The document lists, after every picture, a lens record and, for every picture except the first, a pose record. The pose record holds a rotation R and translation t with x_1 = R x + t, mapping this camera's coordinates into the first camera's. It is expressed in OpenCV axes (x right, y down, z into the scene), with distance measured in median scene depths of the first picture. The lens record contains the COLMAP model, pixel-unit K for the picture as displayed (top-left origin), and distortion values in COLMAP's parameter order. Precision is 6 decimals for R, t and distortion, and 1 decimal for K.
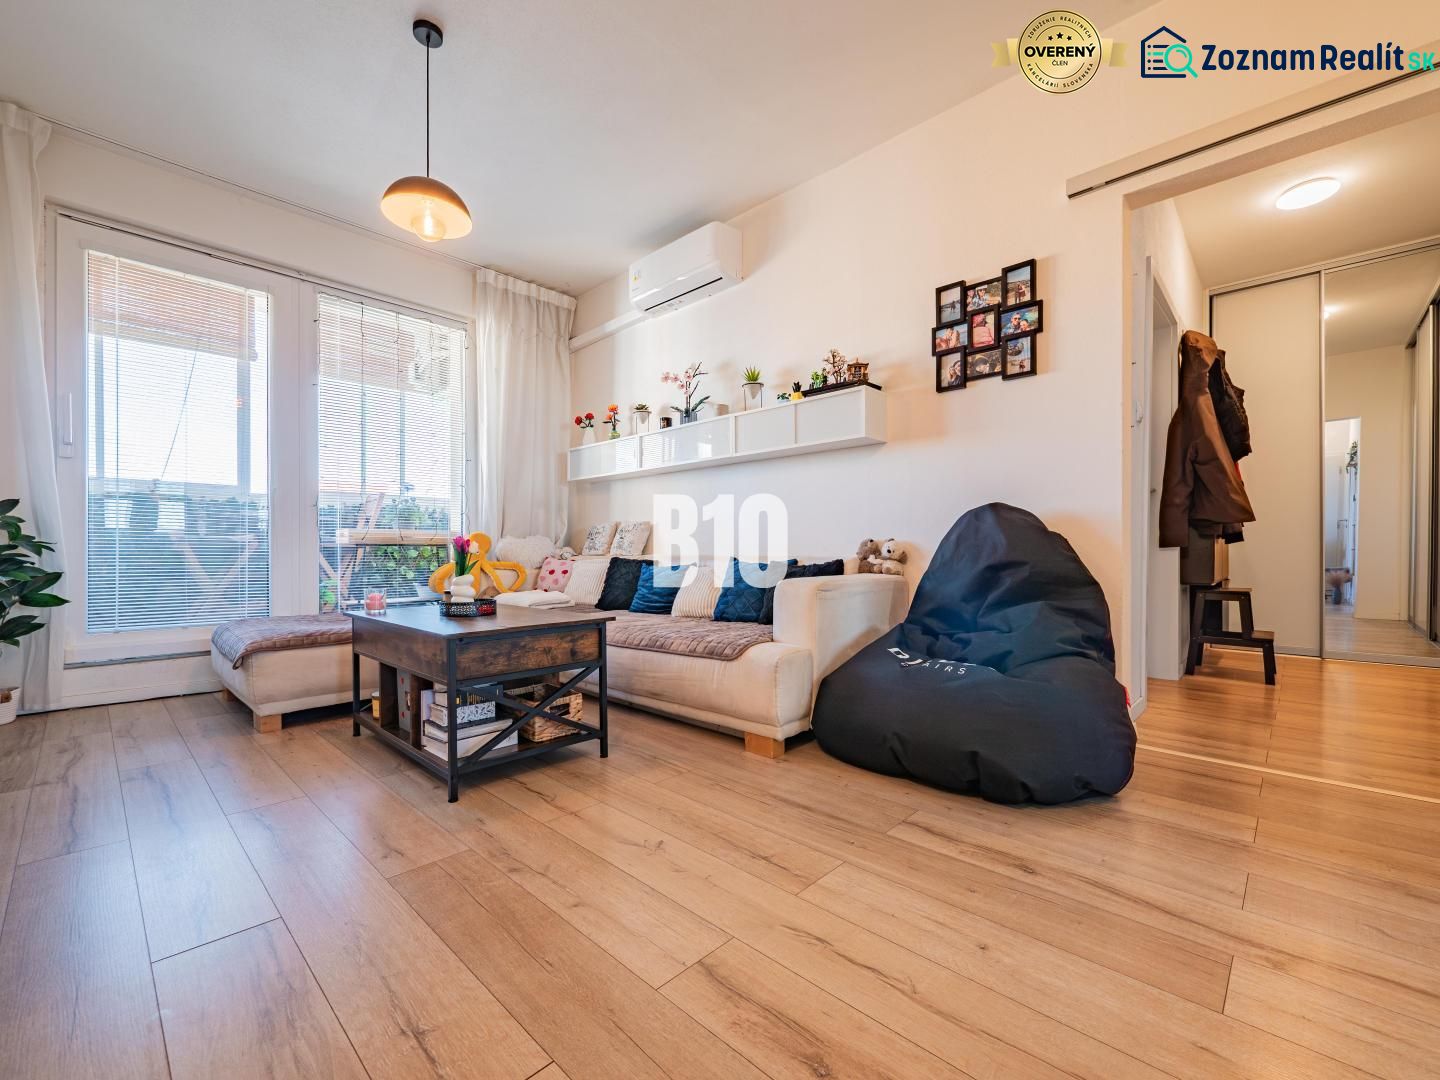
lens RADIAL K [[616.9, 0, 715.8], [0, 616.9, 551.6], [0, 0, 1]] dist [-0.003351, -0.000377]
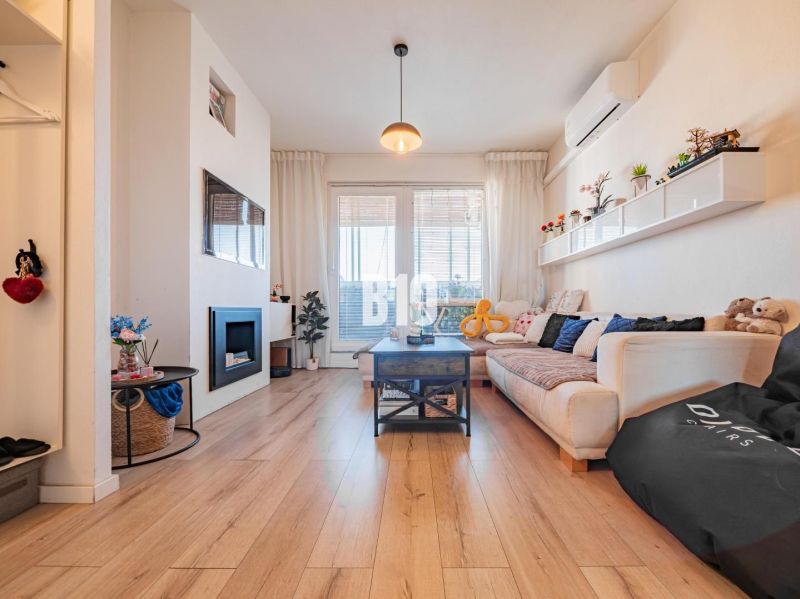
lens RADIAL K [[345.3, 0, 410.1], [0, 345.3, 308.5], [0, 0, 1]] dist [-0.003319, 0.000199]
pose [[0.689641, -0.001844, -0.724149, 0.290469], [-0.000268, 0.999996, -0.002801, -0.000744], [0.724151, 0.002126, 0.689638, 0.202133]]
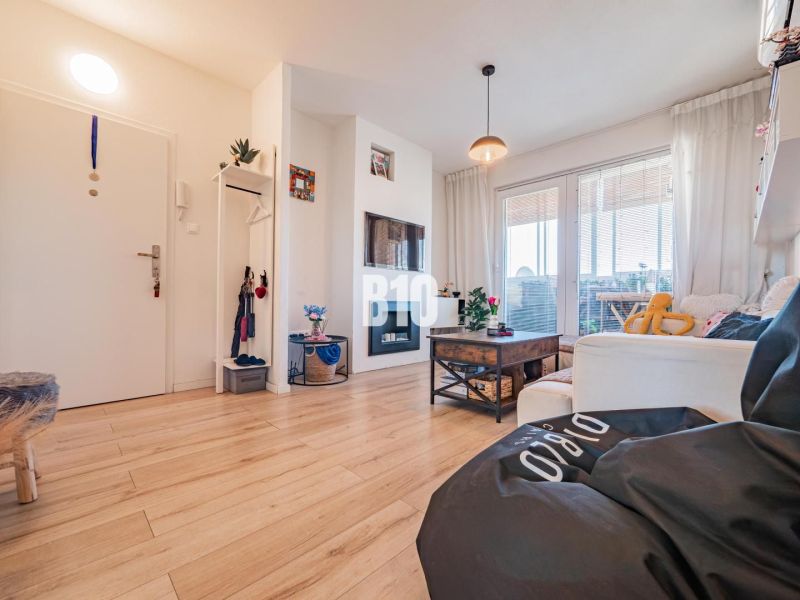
lens RADIAL K [[337.4, 0, 400.1], [0, 337.4, 302.9], [0, 0, 1]] dist [-0.002798, -0.000184]
pose [[-0.017561, 0.003169, -0.999841, 0.605310], [-0.010617, 0.999938, 0.003356, -0.004174], [0.999789, 0.010675, -0.017526, 0.572793]]
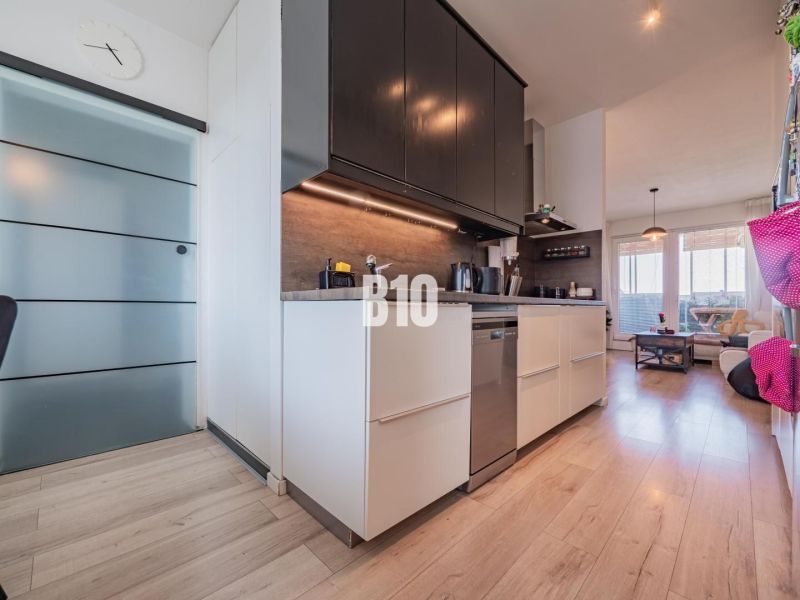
lens RADIAL K [[337.4, 0, 400.1], [0, 337.4, 302.9], [0, 0, 1]] dist [-0.002798, -0.000184]
pose [[-0.017589, -0.009307, -0.999802, 1.454815], [-0.005737, 0.999941, -0.009207, -0.050018], [0.999829, 0.005574, -0.017641, -0.528149]]
